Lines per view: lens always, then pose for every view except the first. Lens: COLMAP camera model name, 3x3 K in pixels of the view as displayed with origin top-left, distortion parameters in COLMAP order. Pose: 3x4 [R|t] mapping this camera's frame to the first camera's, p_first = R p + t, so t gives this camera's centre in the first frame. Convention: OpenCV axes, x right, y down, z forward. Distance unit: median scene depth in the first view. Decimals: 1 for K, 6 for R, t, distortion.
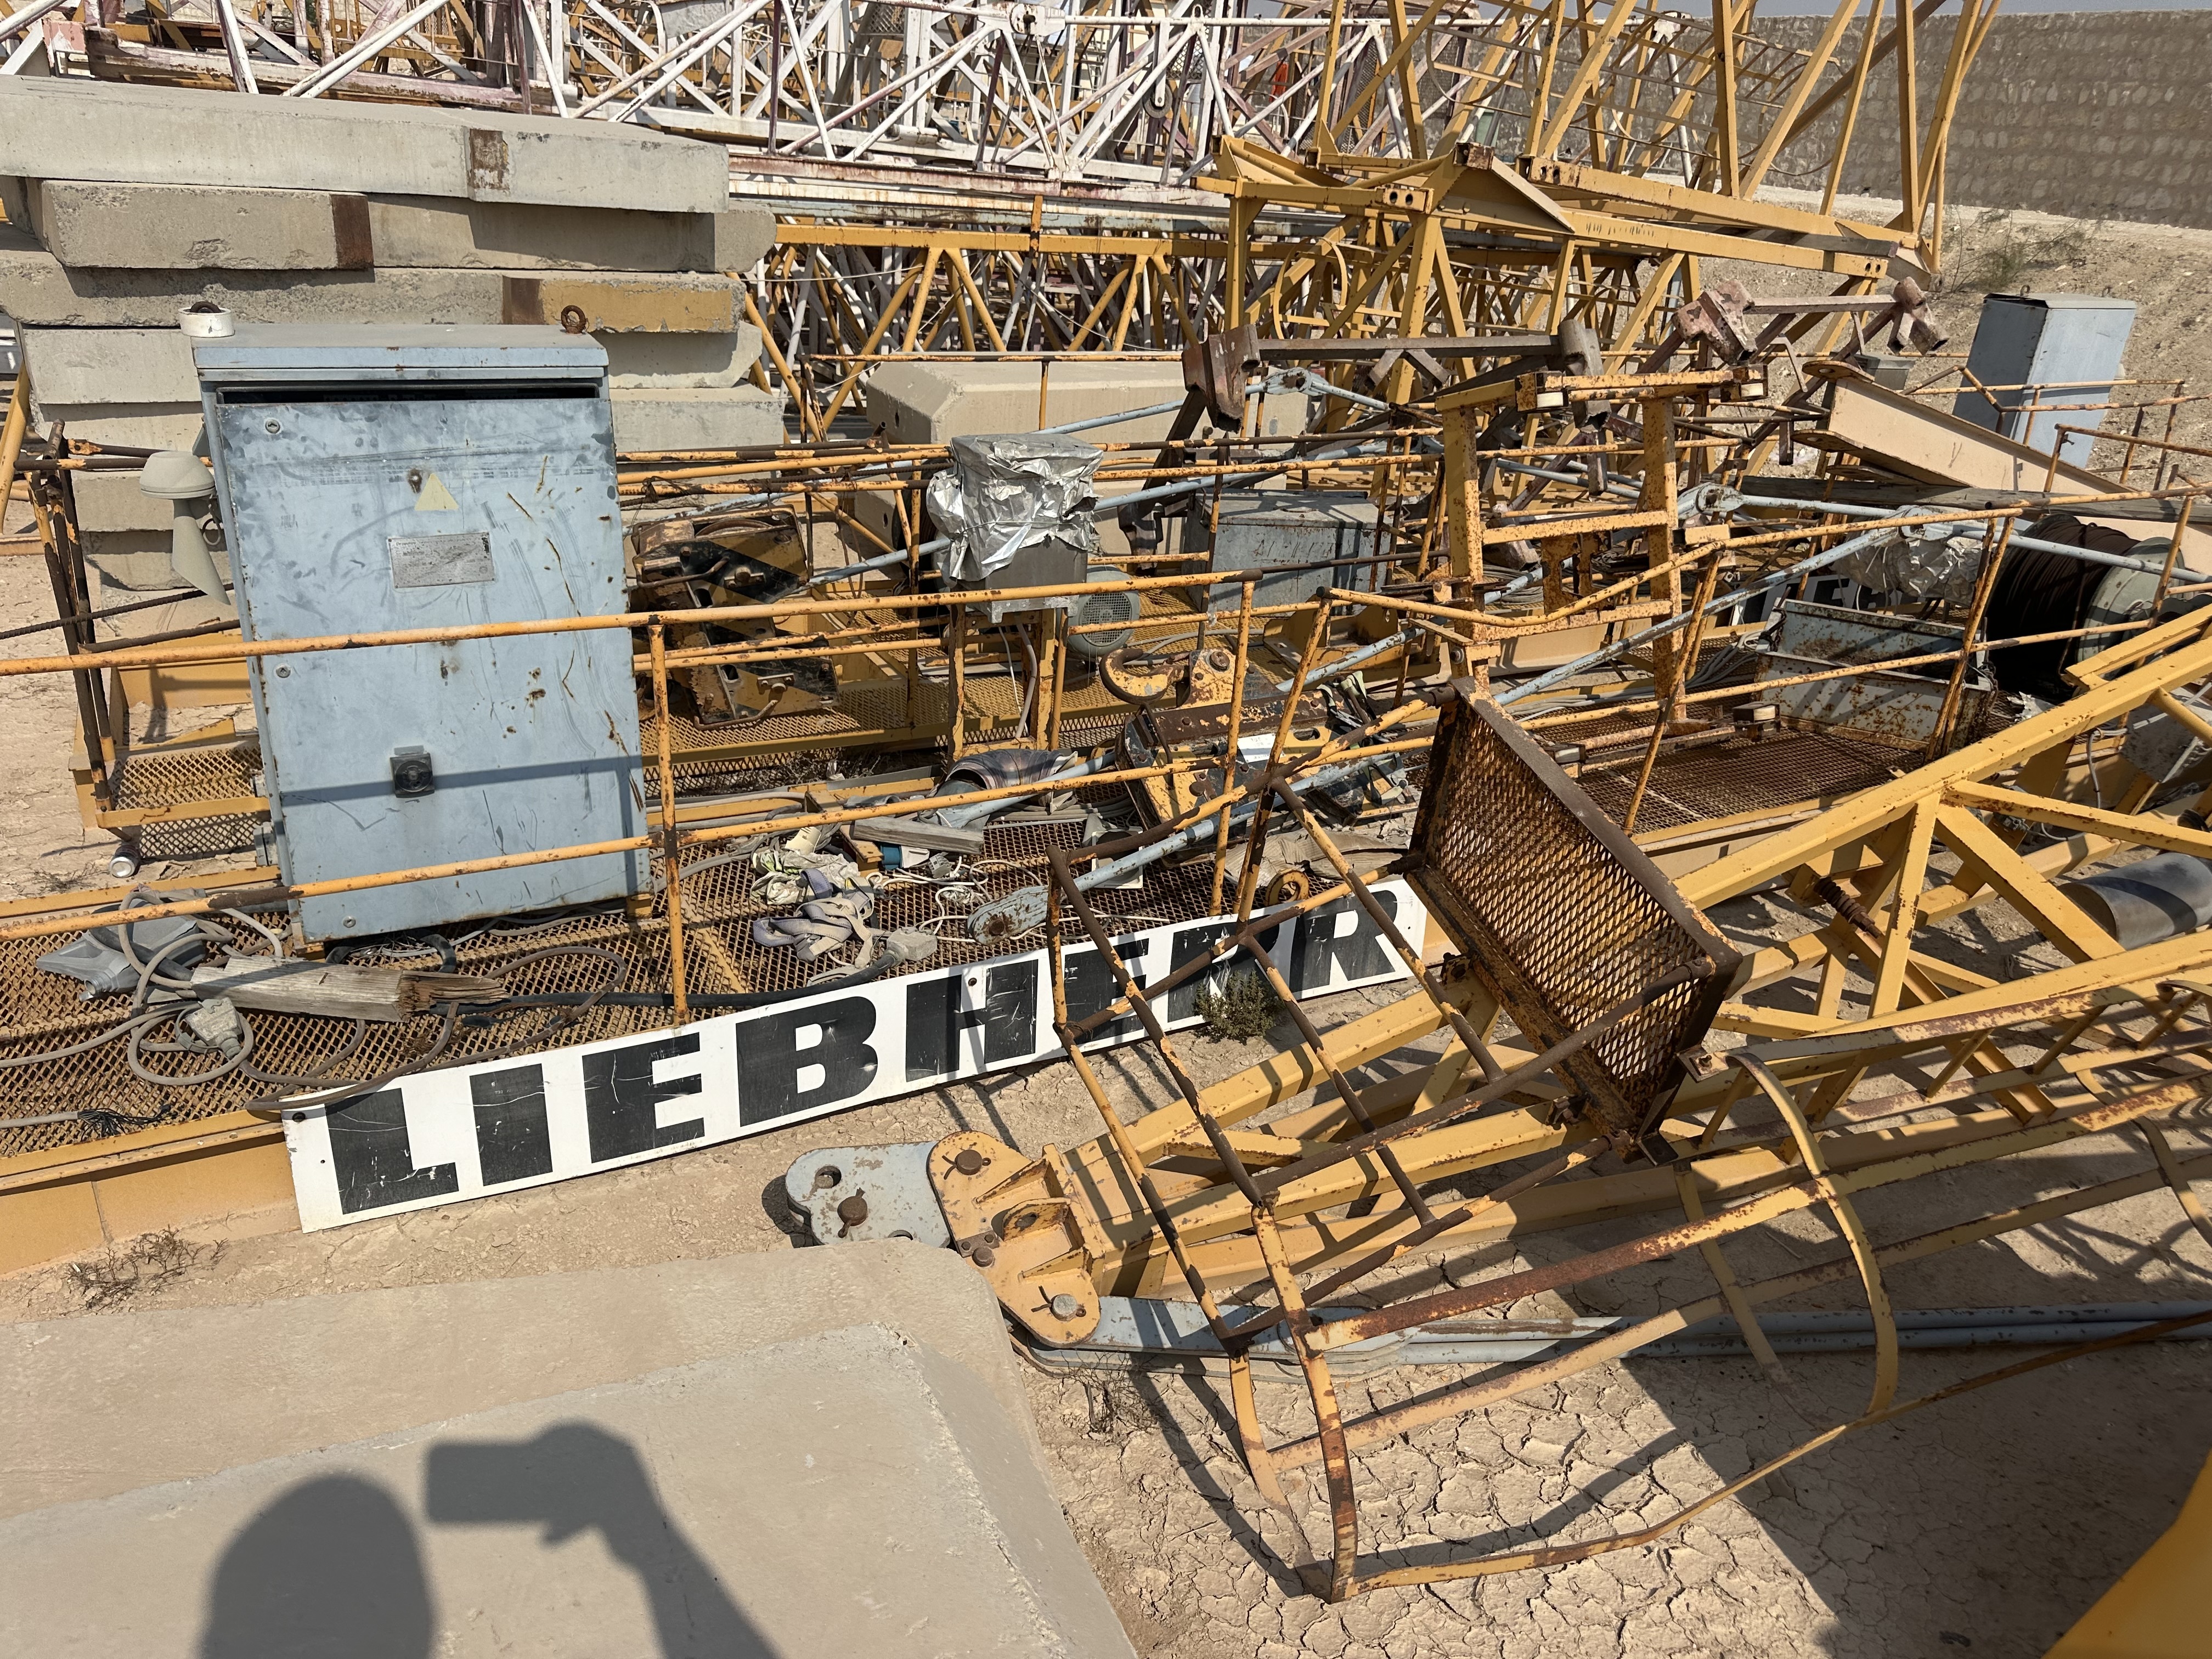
lens RADIAL K [[1567.7, 0, 1127.9], [0, 1567.7, 832.5], [0, 0, 1]] dist [0.031951, -0.040123]
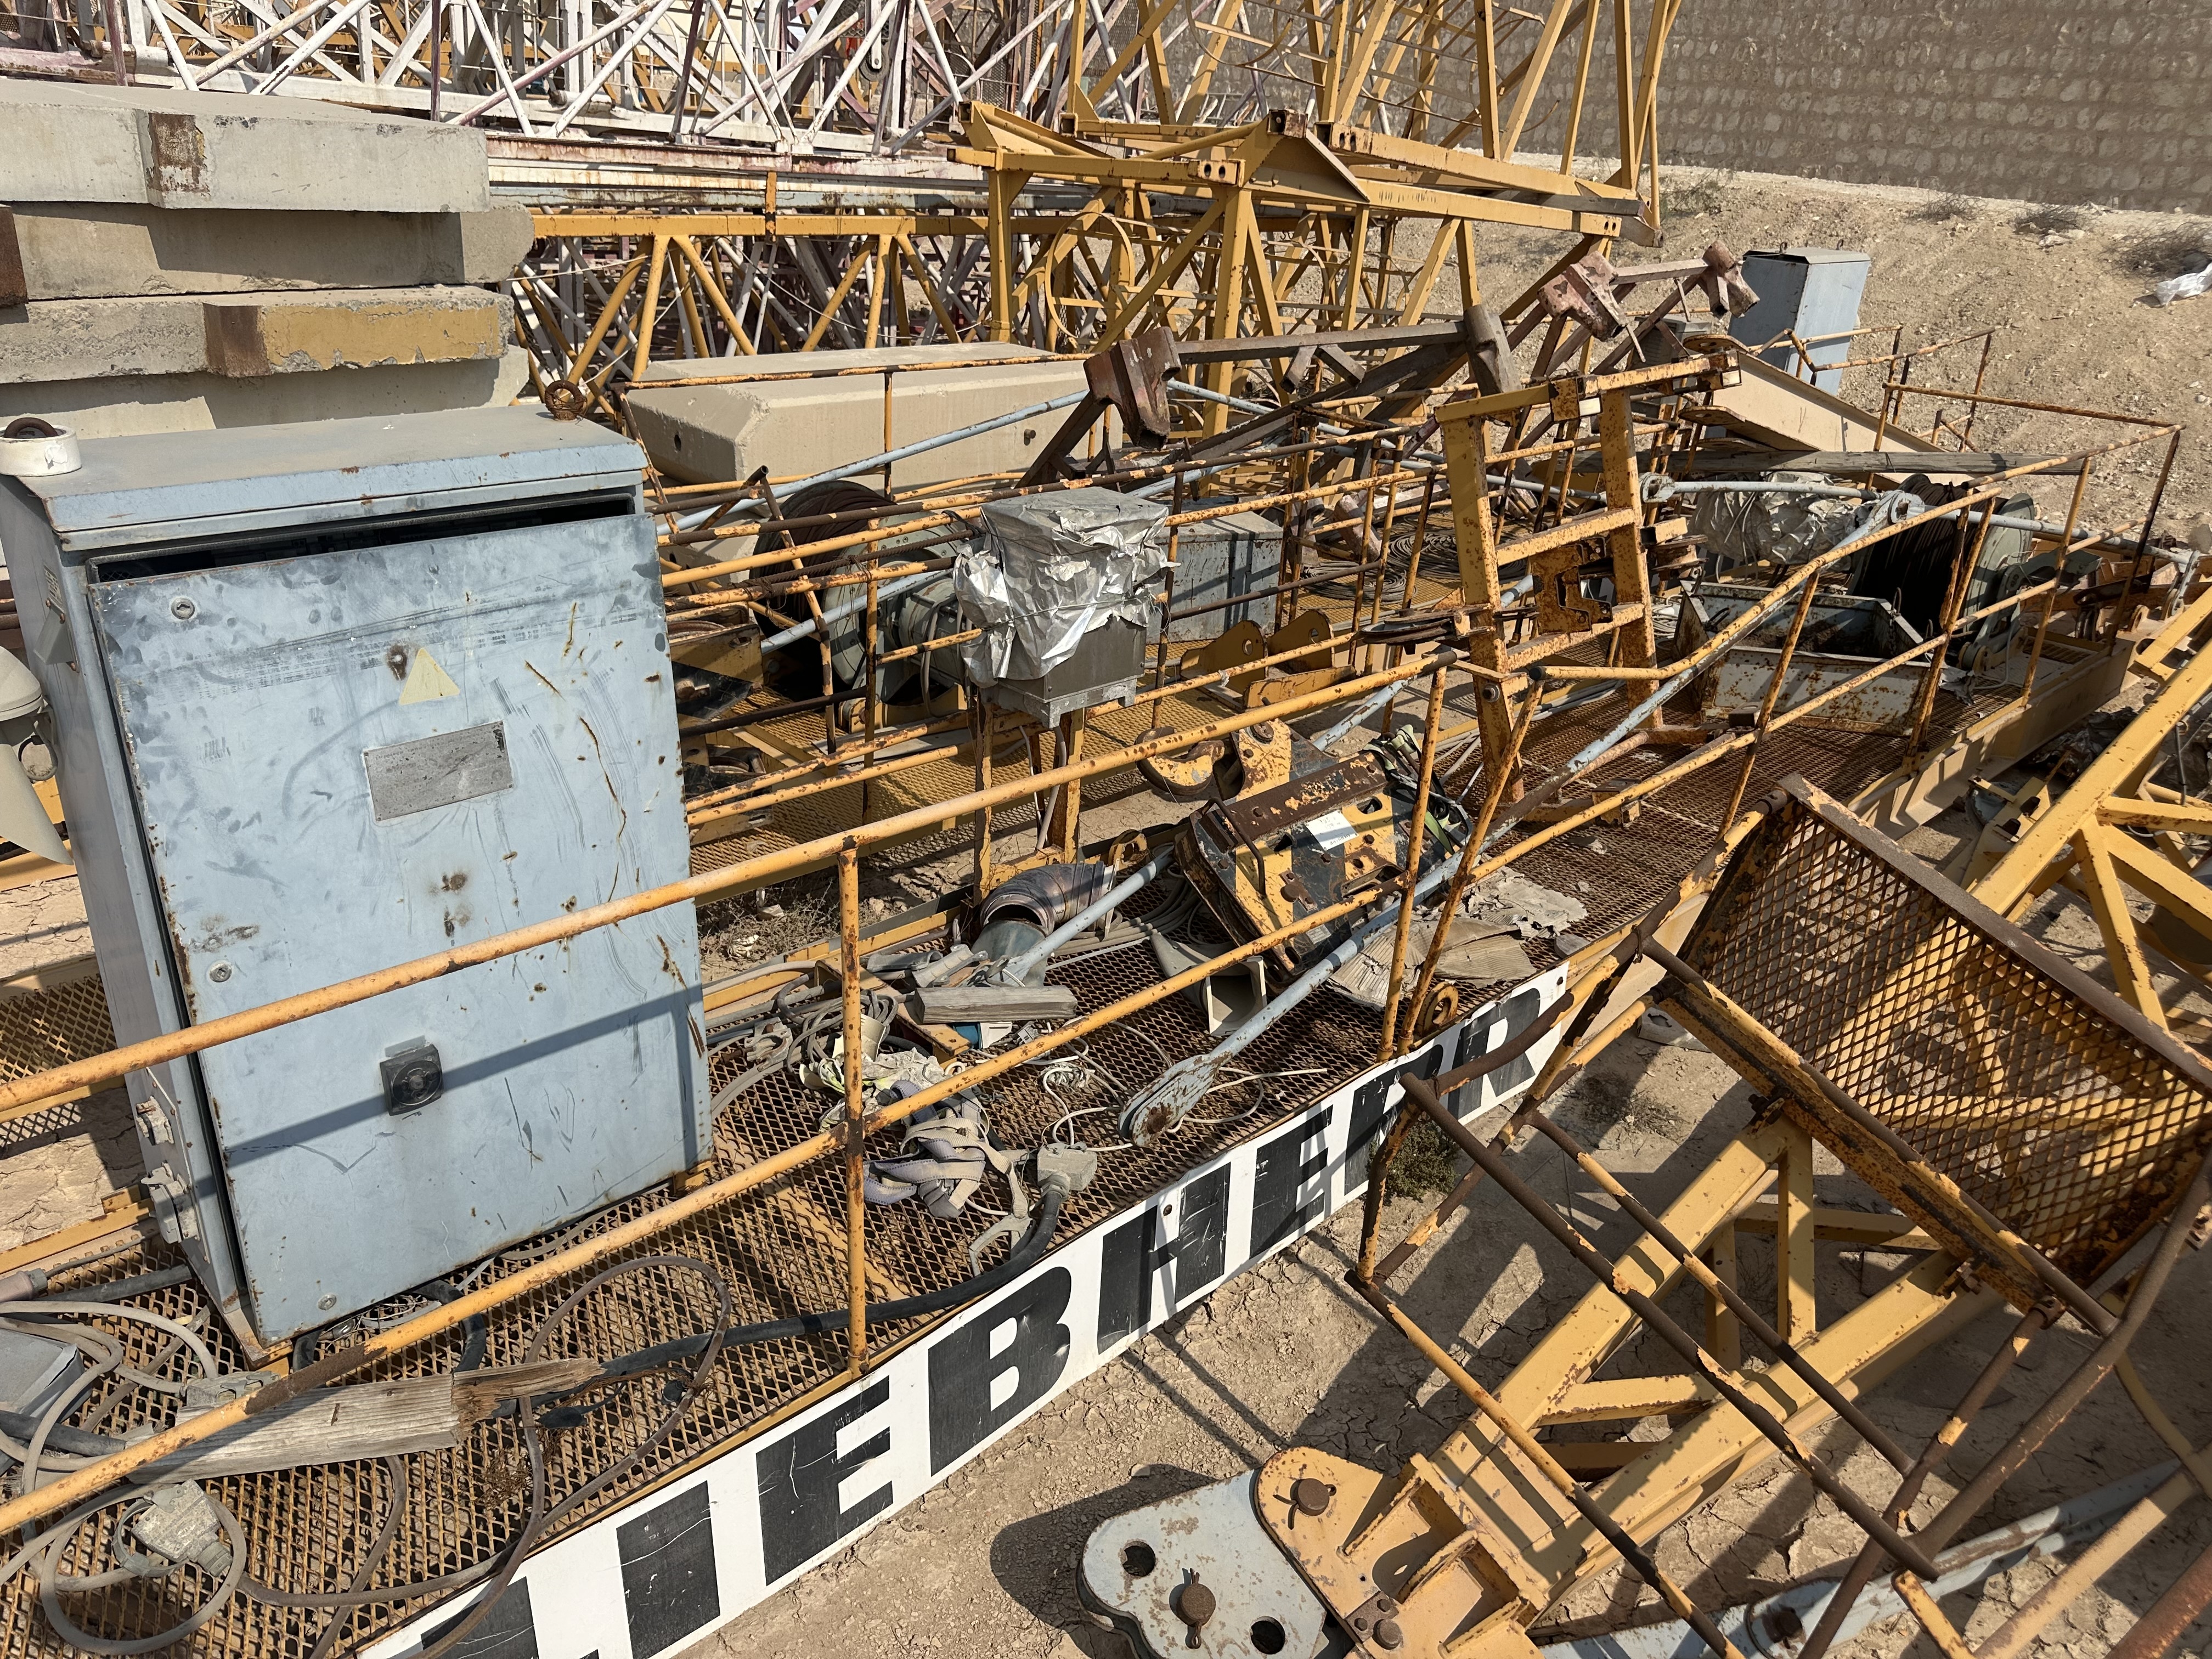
lens RADIAL K [[1567.0, 0, 1132.1], [0, 1567.0, 812.9], [0, 0, 1]] dist [0.044746, -0.058812]
pose [[0.965314, -0.116297, 0.233760, -0.175288], [0.113205, 0.993214, 0.026648, -0.079028], [-0.235273, 0.000739, 0.971929, 0.152723]]
